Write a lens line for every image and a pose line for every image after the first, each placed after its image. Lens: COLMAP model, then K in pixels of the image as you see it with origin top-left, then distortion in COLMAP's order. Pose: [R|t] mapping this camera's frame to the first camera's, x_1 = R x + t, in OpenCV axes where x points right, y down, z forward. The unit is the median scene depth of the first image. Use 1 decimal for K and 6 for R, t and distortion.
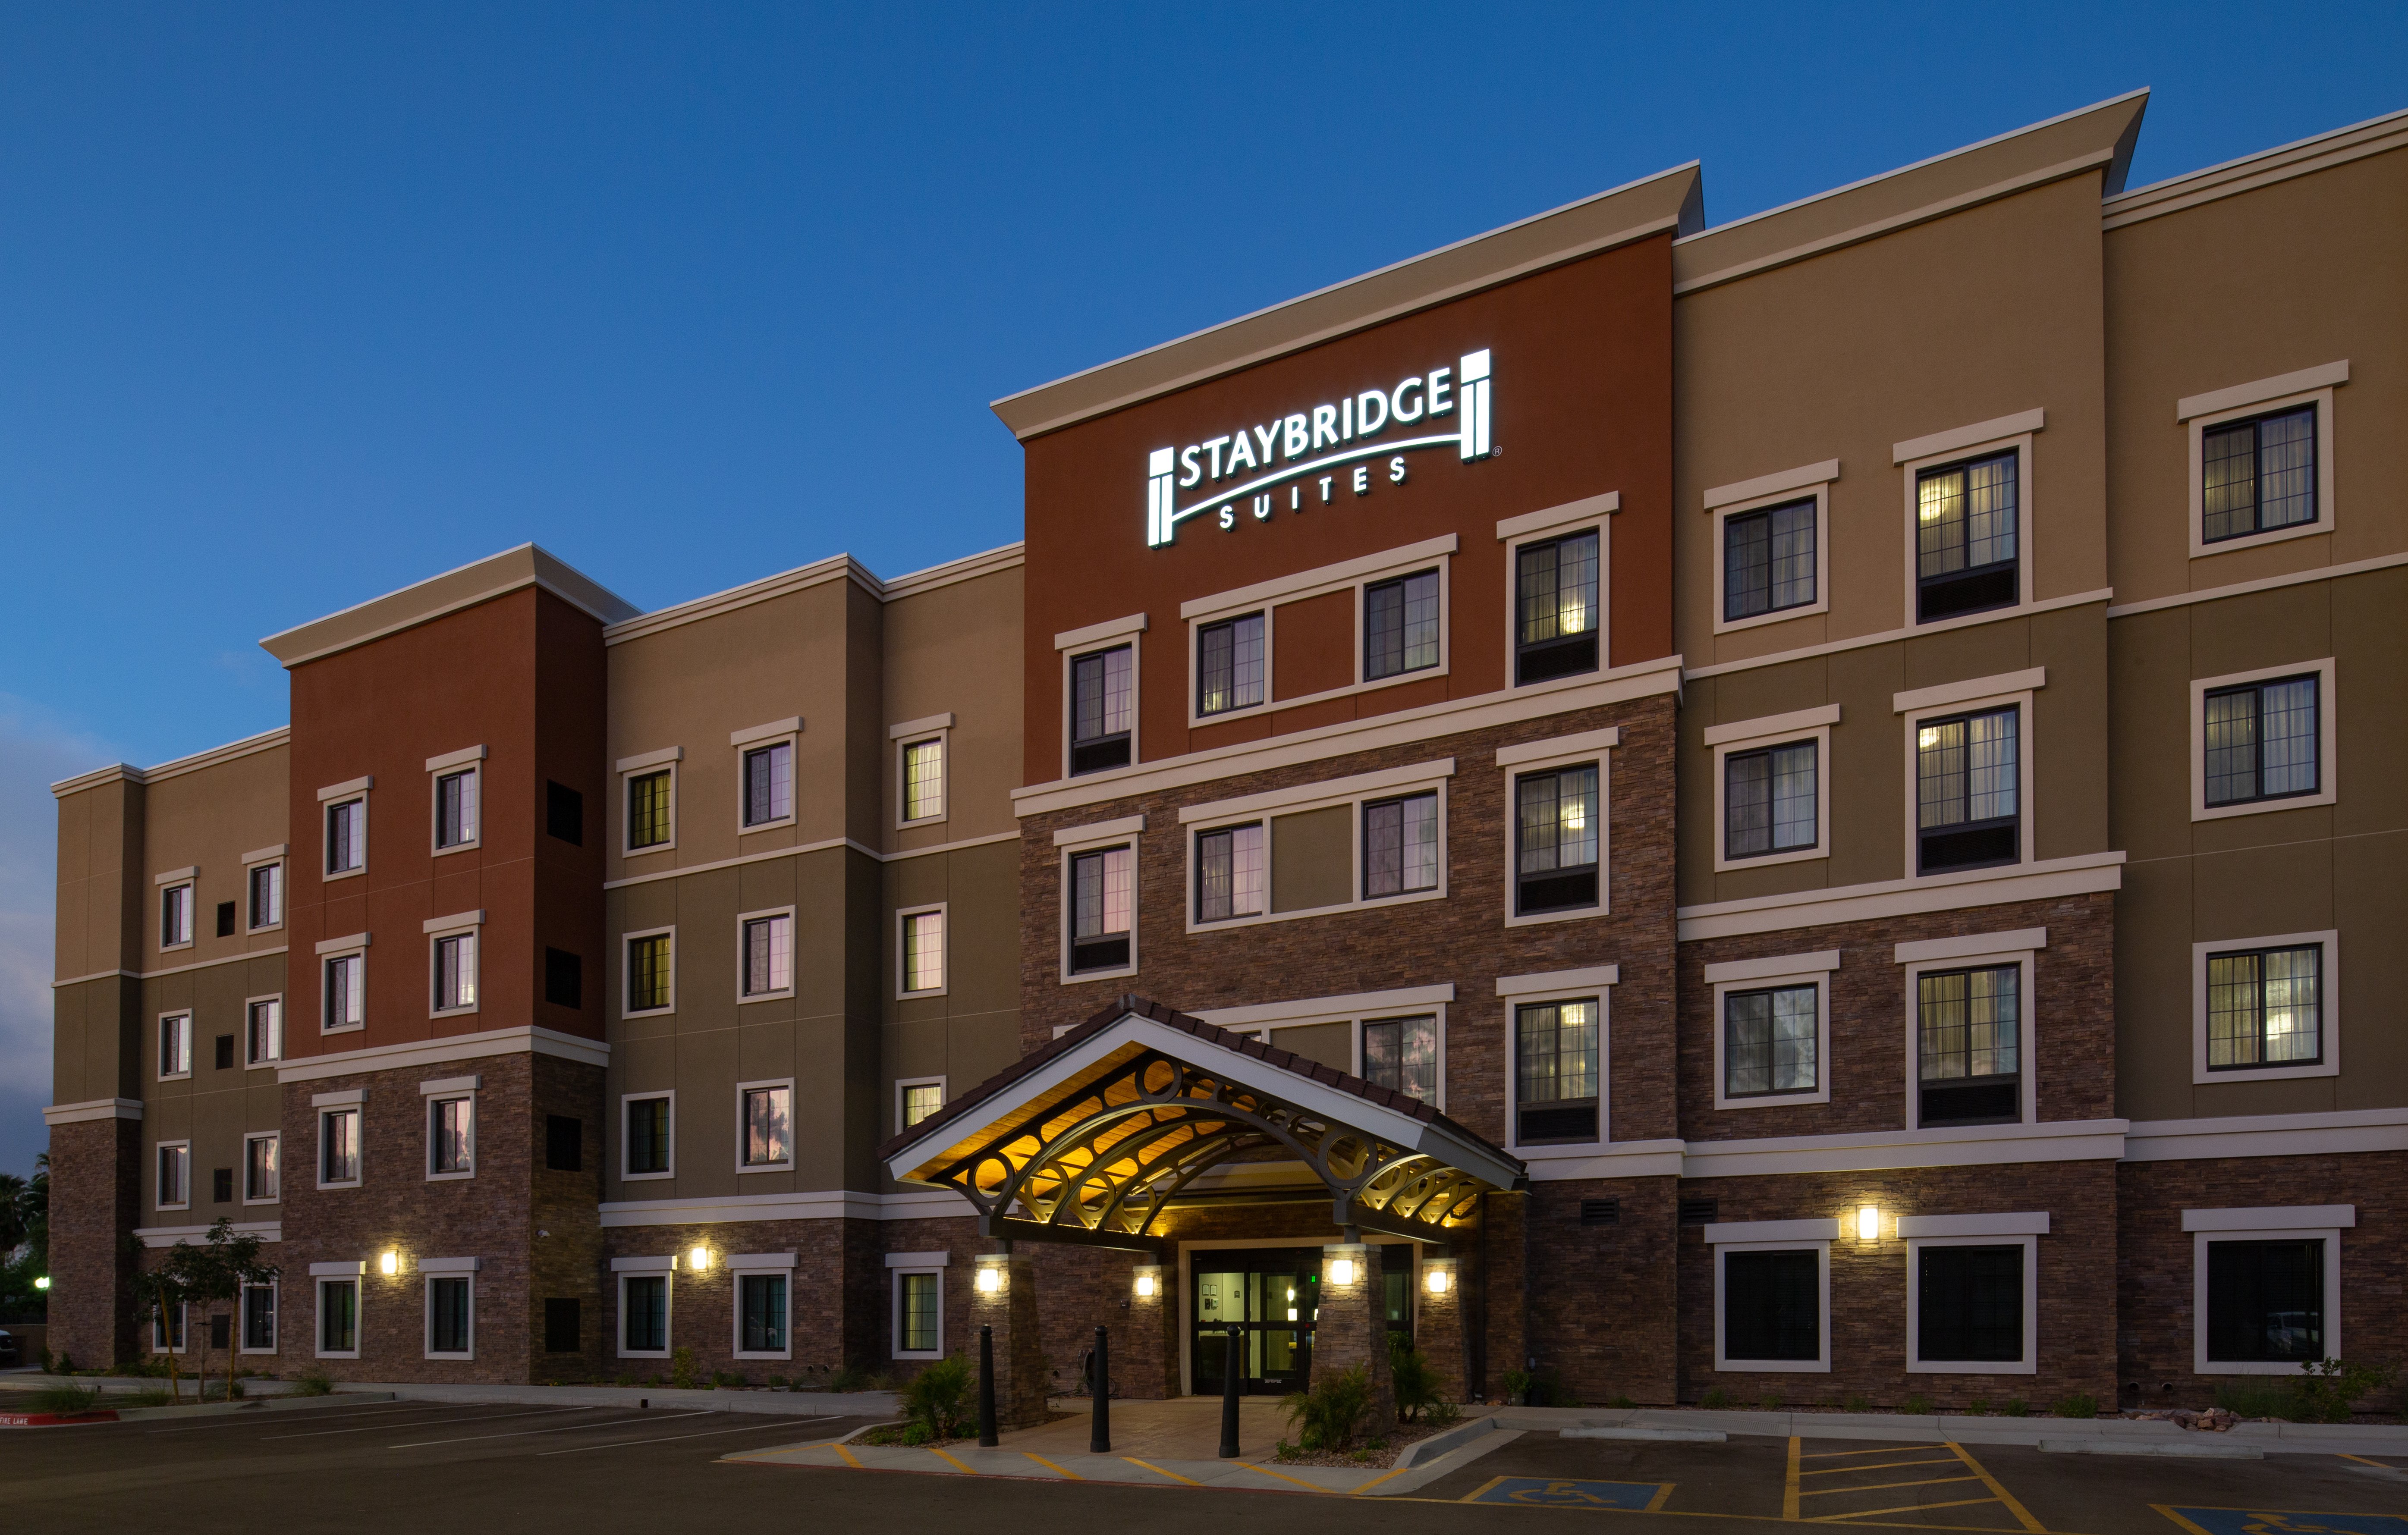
lens RADIAL K [[1338.5, 0, 1204.6], [0, 1338.5, 765.9], [0, 0, 1]] dist [-0.003307, 0.001370]
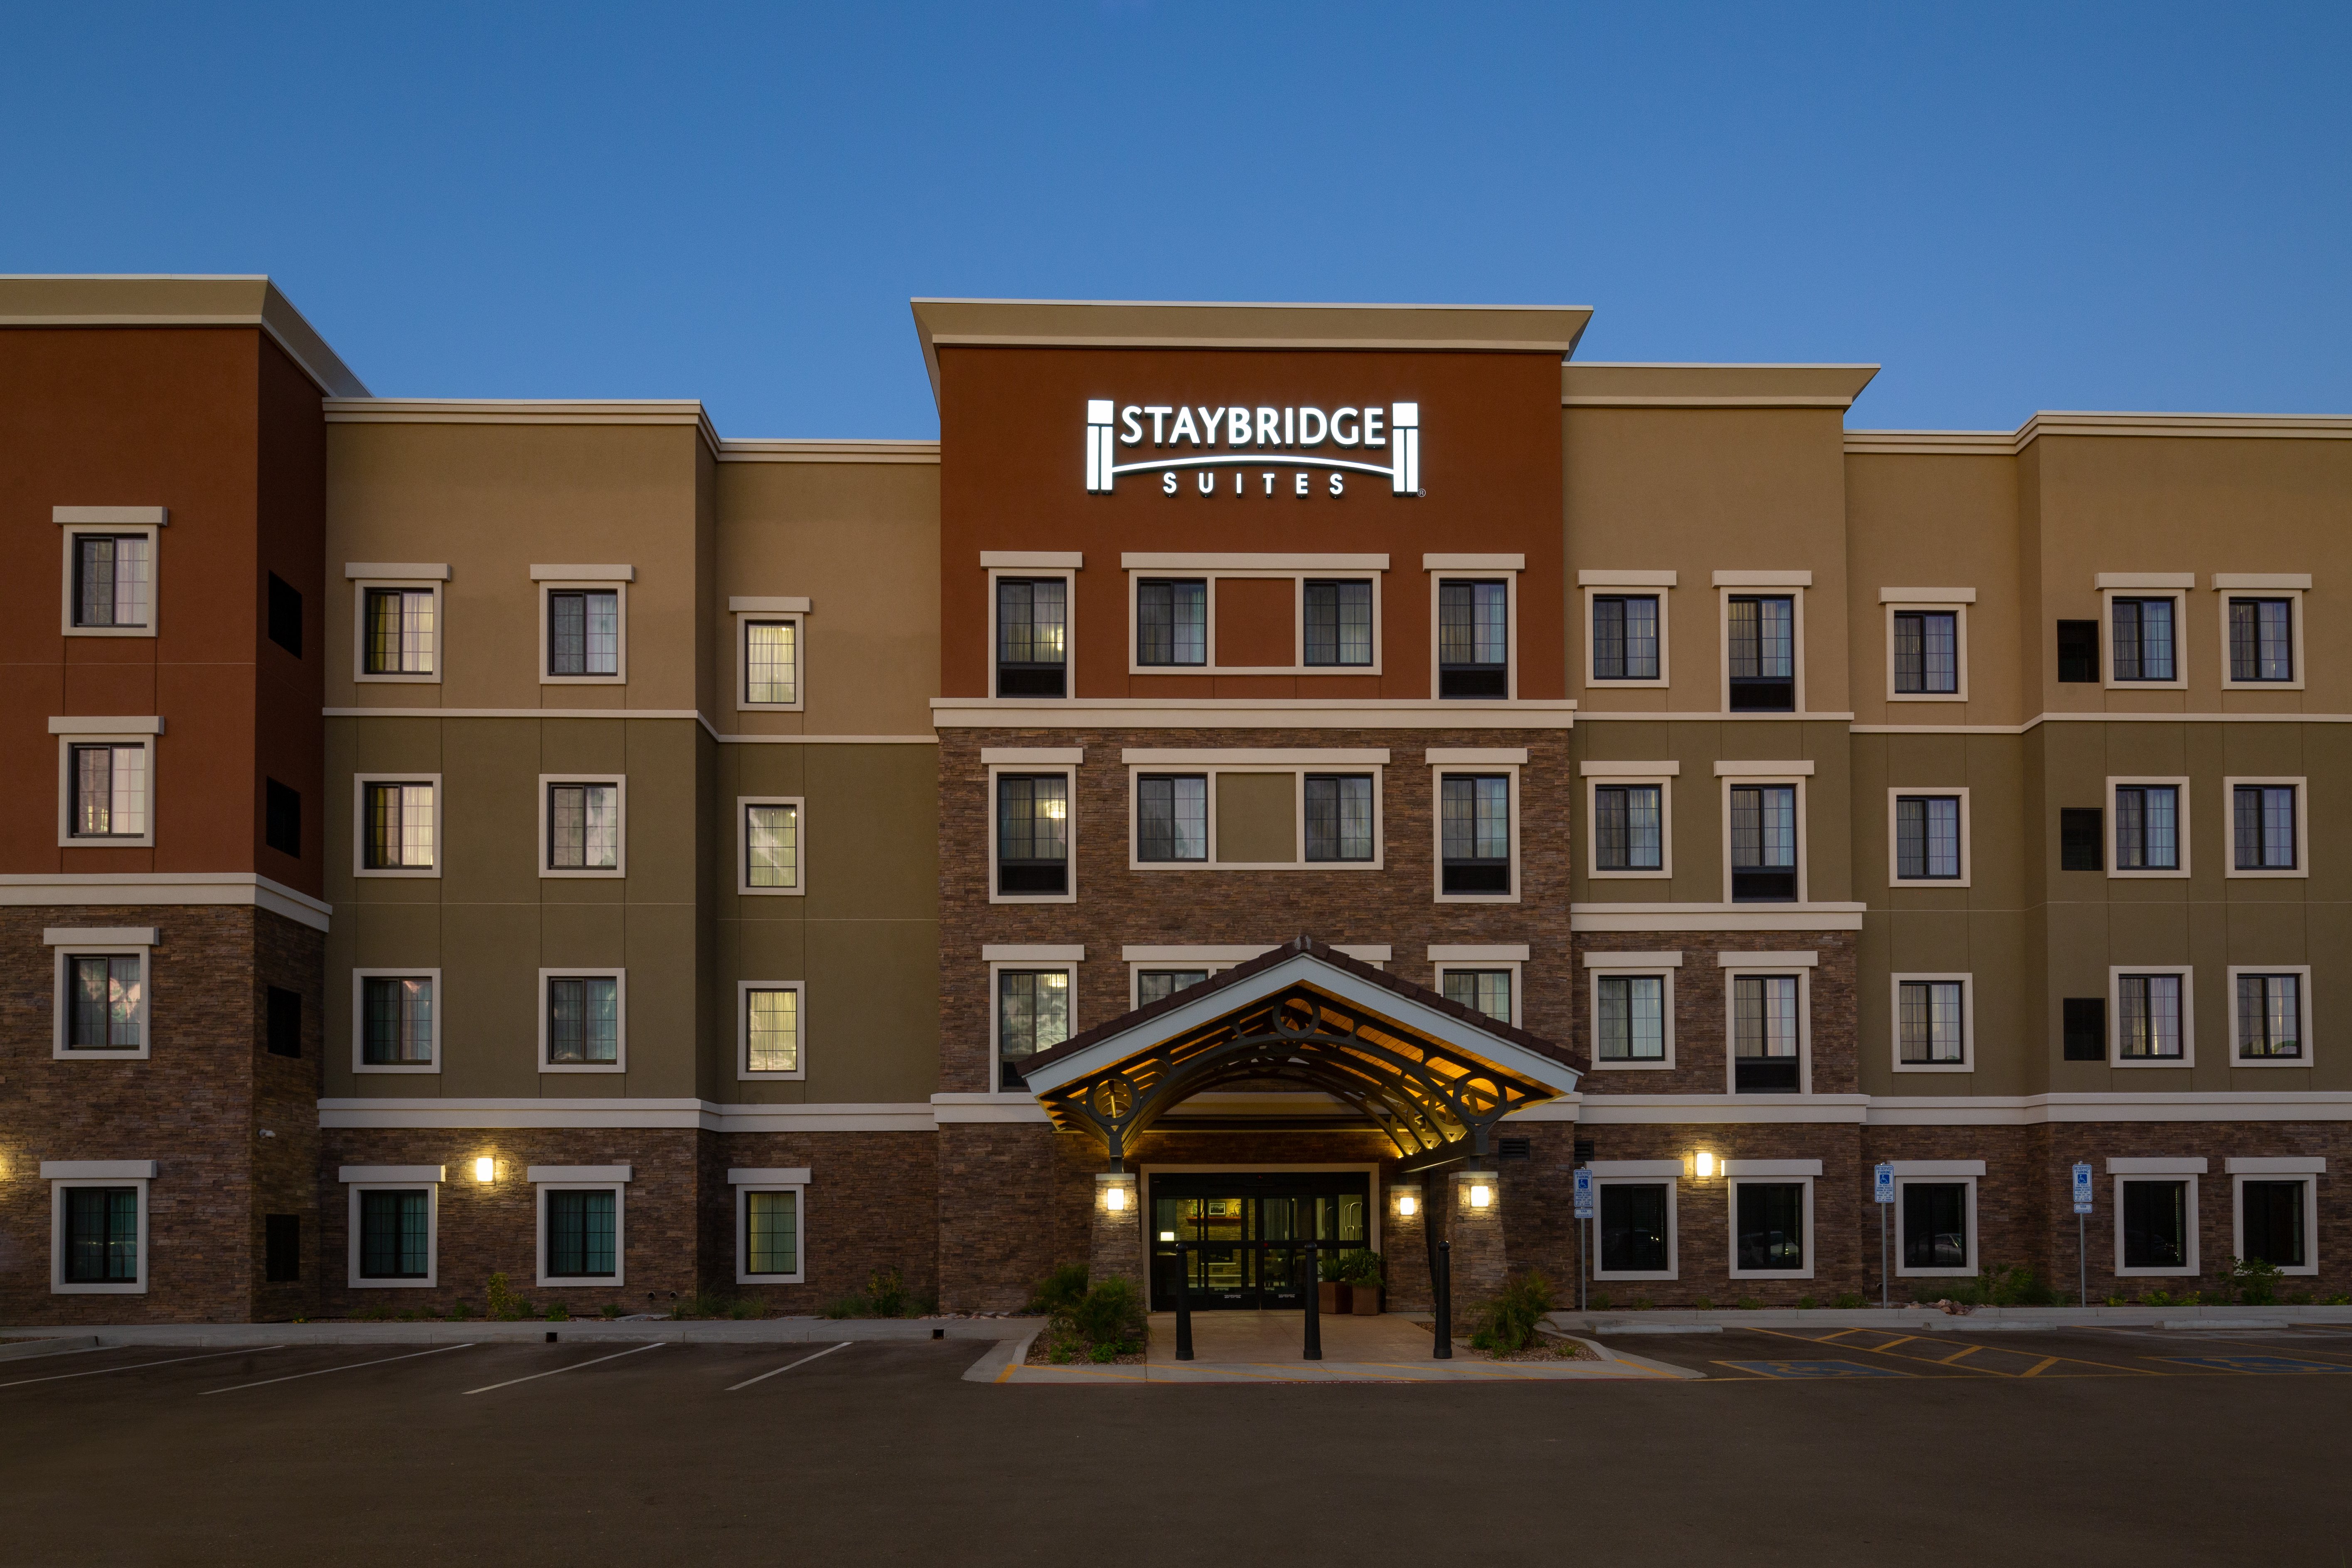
lens RADIAL K [[1190.1, 0, 1180.7], [0, 1190.1, 786.5], [0, 0, 1]] dist [-0.004032, 0.000860]
pose [[0.887562, 0.163579, 0.430669, -0.397556], [-0.174144, 0.984605, -0.015086, 0.071507], [-0.426506, -0.061609, 0.902384, 0.165073]]
